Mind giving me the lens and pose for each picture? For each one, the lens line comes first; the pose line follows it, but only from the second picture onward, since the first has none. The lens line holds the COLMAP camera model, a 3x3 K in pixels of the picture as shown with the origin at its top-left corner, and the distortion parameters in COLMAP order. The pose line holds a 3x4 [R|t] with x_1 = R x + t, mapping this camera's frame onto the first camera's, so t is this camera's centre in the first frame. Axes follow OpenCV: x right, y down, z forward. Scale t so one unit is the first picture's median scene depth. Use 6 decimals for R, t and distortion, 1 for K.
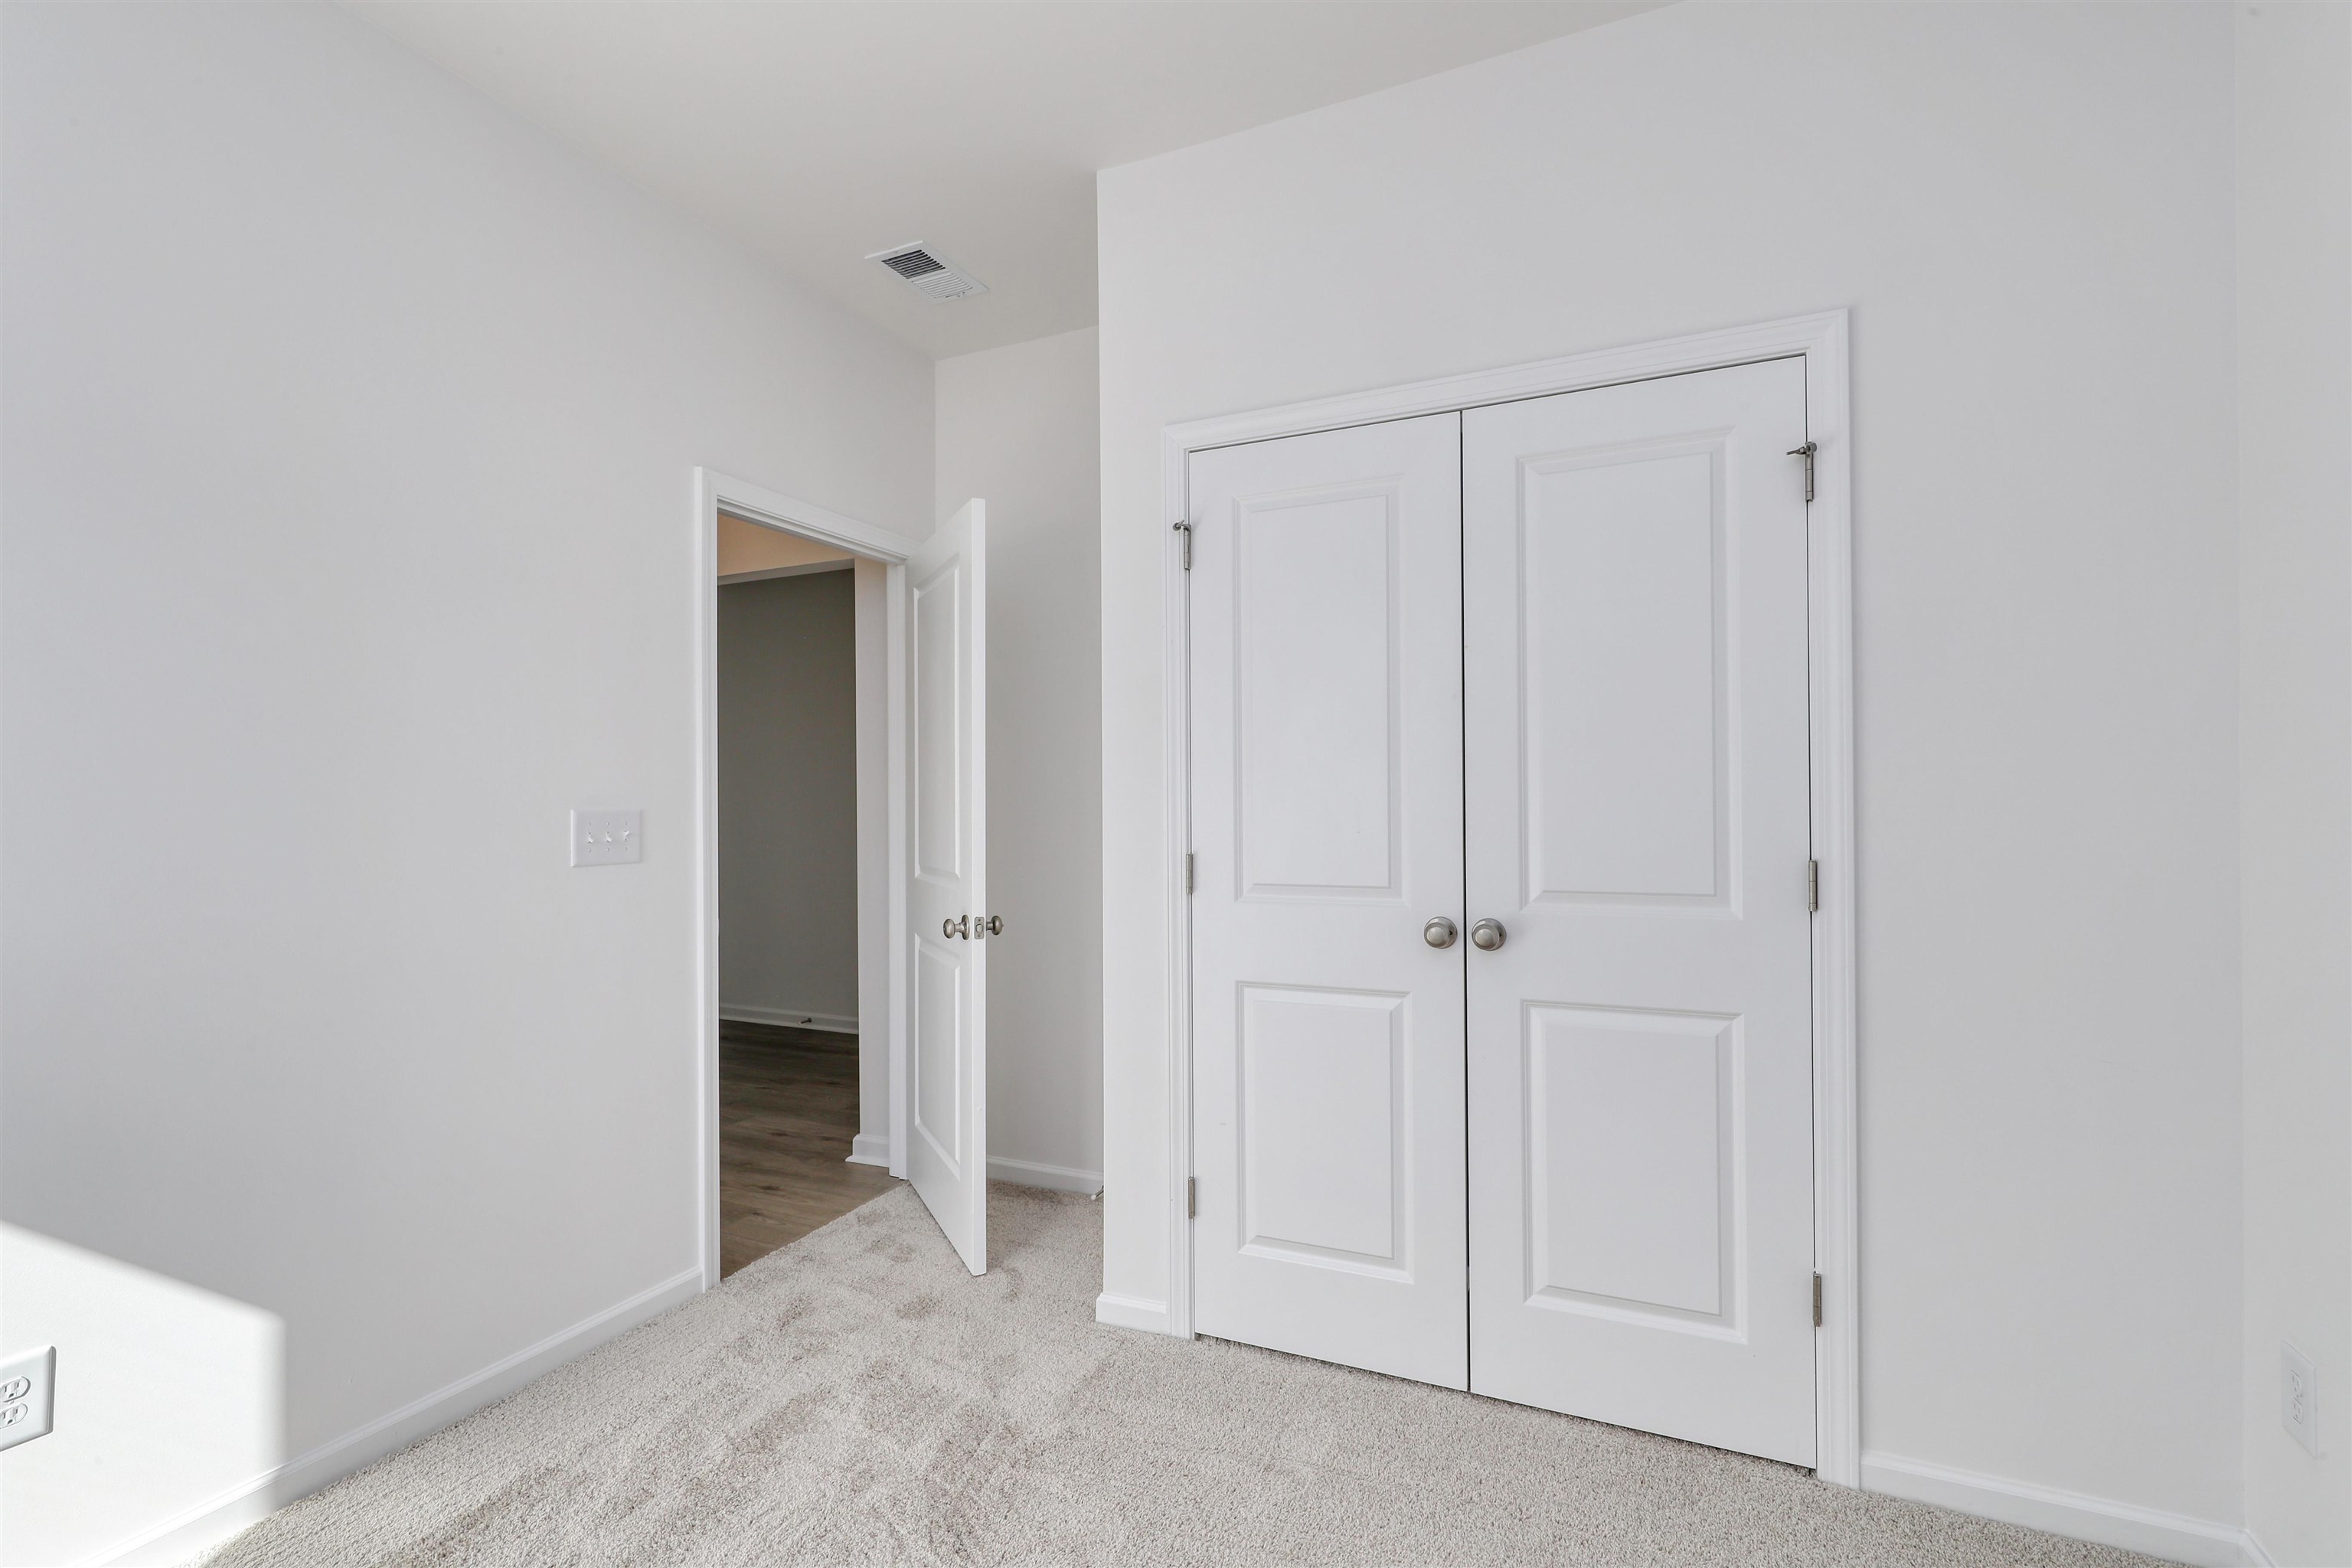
lens RADIAL K [[1045.6, 0, 1161.3], [0, 1045.6, 783.5], [0, 0, 1]] dist [0.001355, -0.000262]
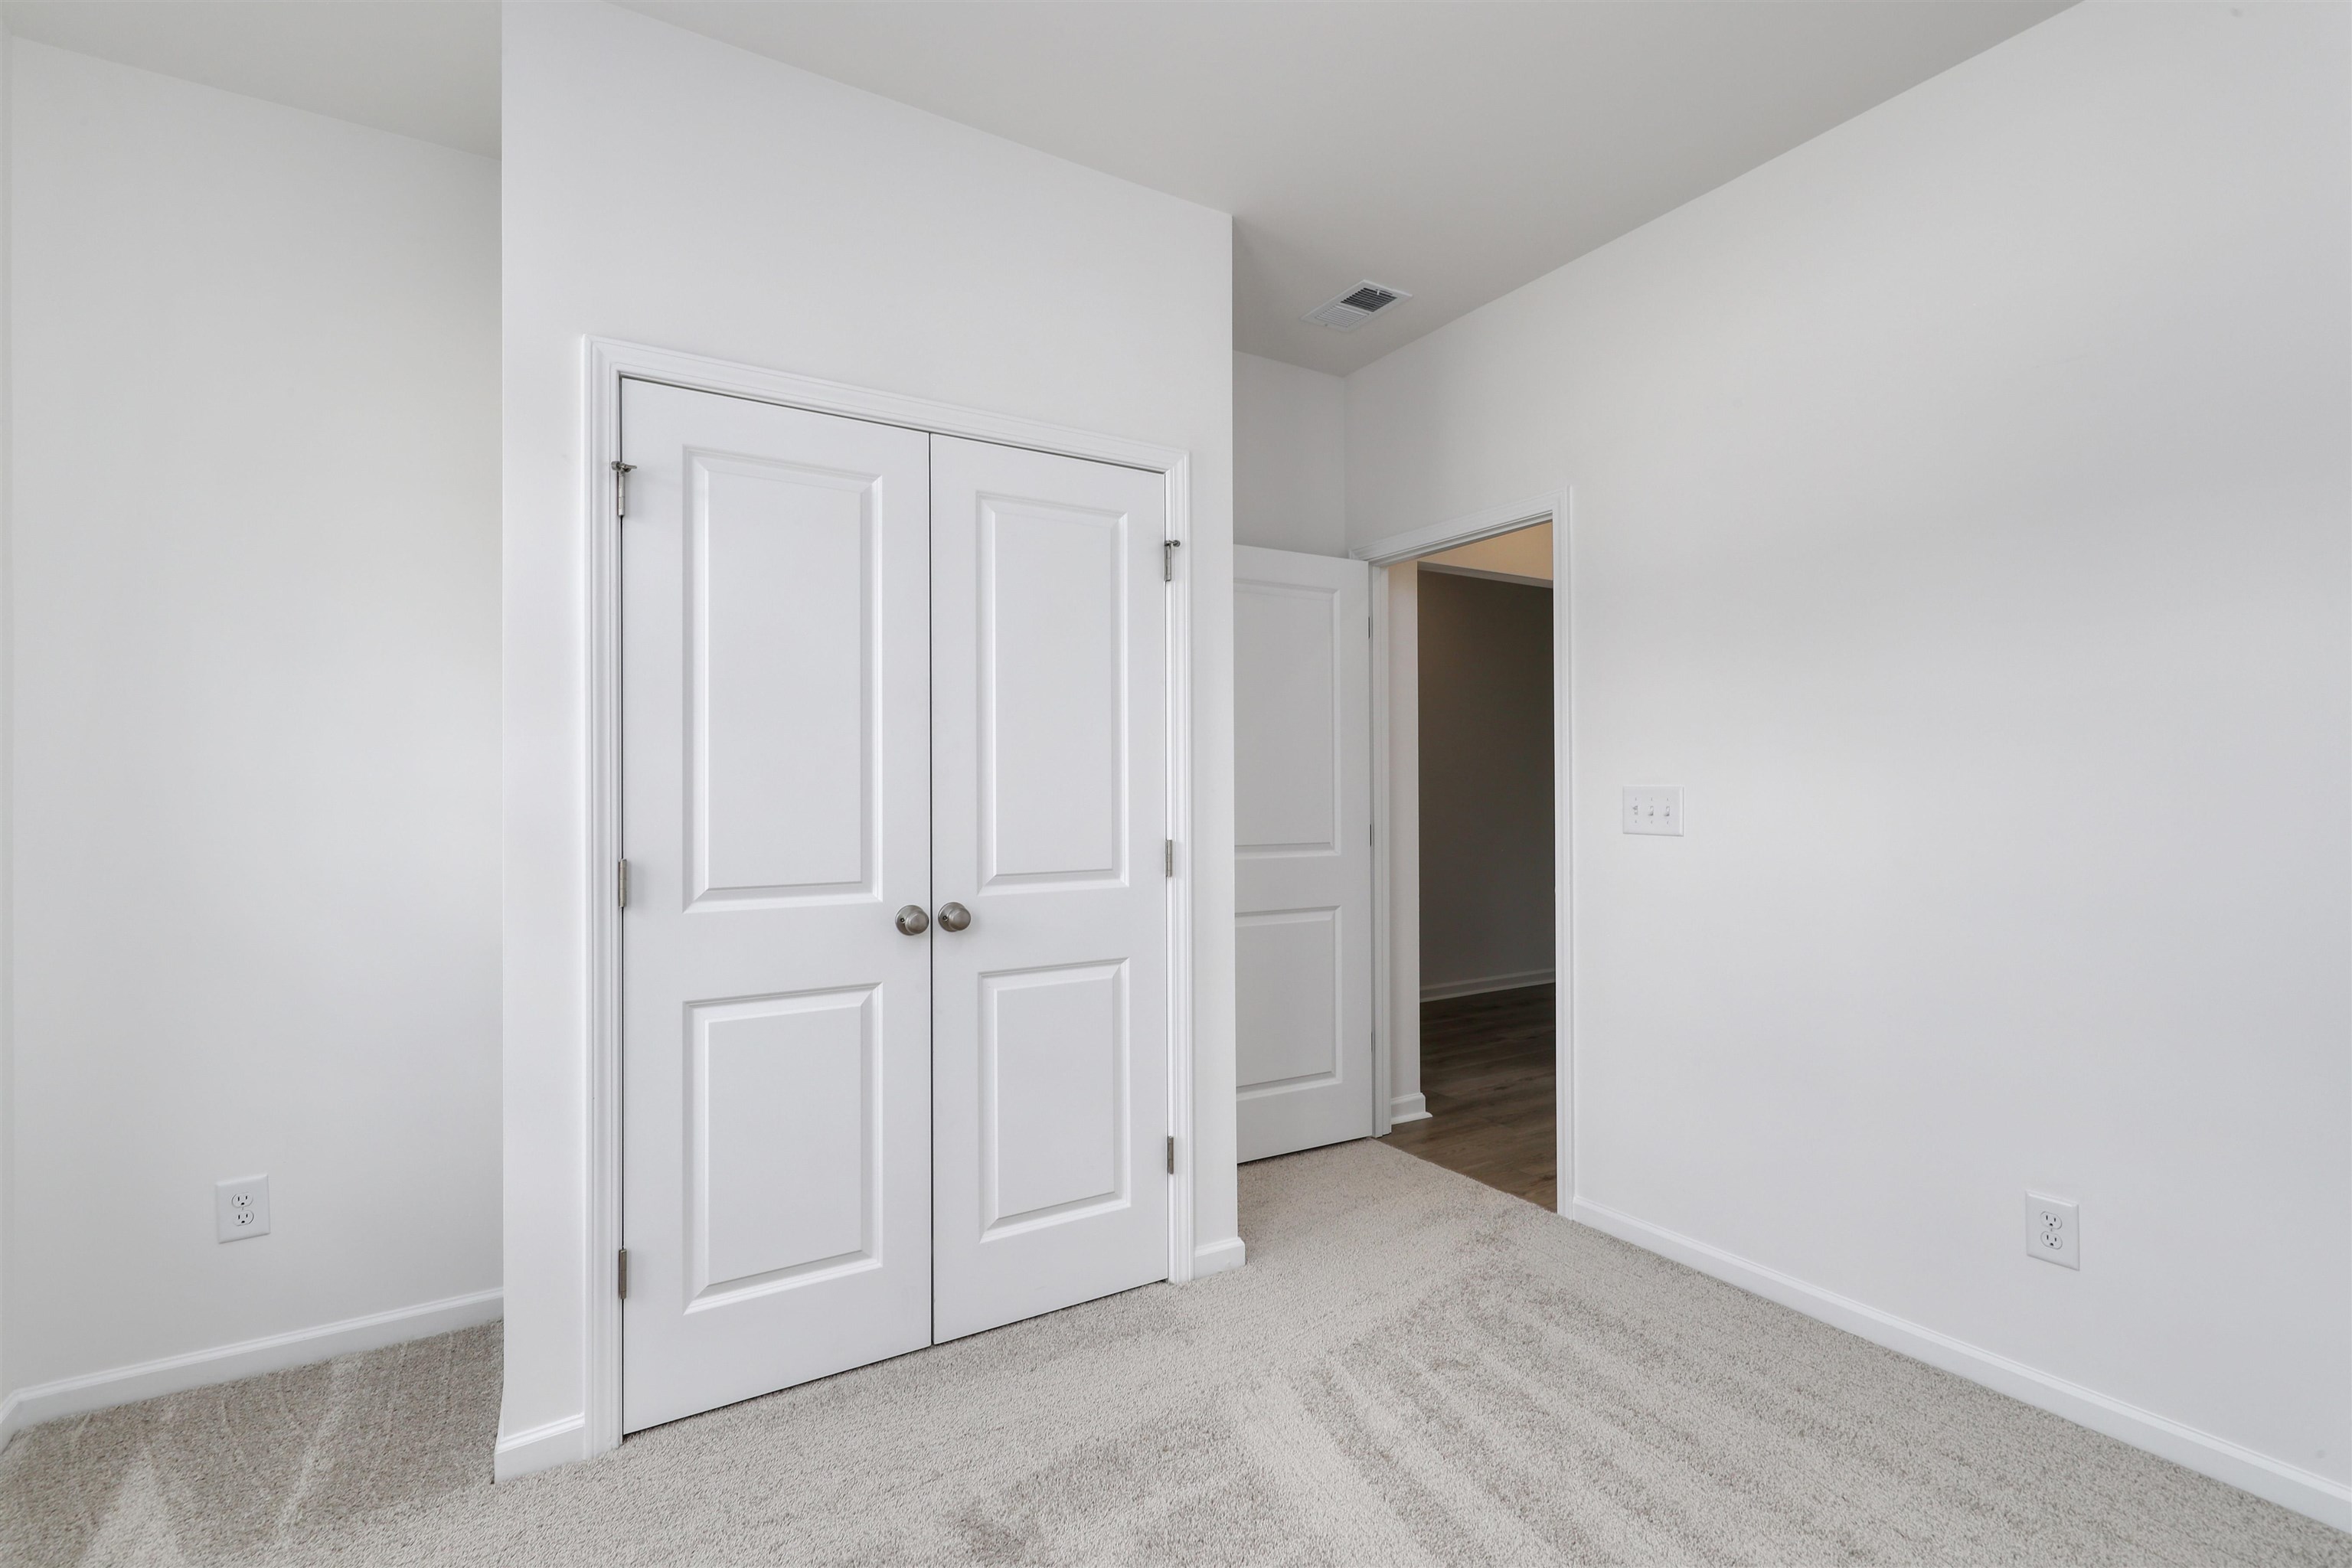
lens RADIAL K [[1045.6, 0, 1158.8], [0, 1045.6, 794.3], [0, 0, 1]] dist [0.001355, -0.000262]
pose [[0.574762, 0.003908, 0.818312, -0.453834], [-0.014871, 0.999873, 0.005670, 0.003839], [-0.818186, -0.015428, 0.574747, 0.191595]]
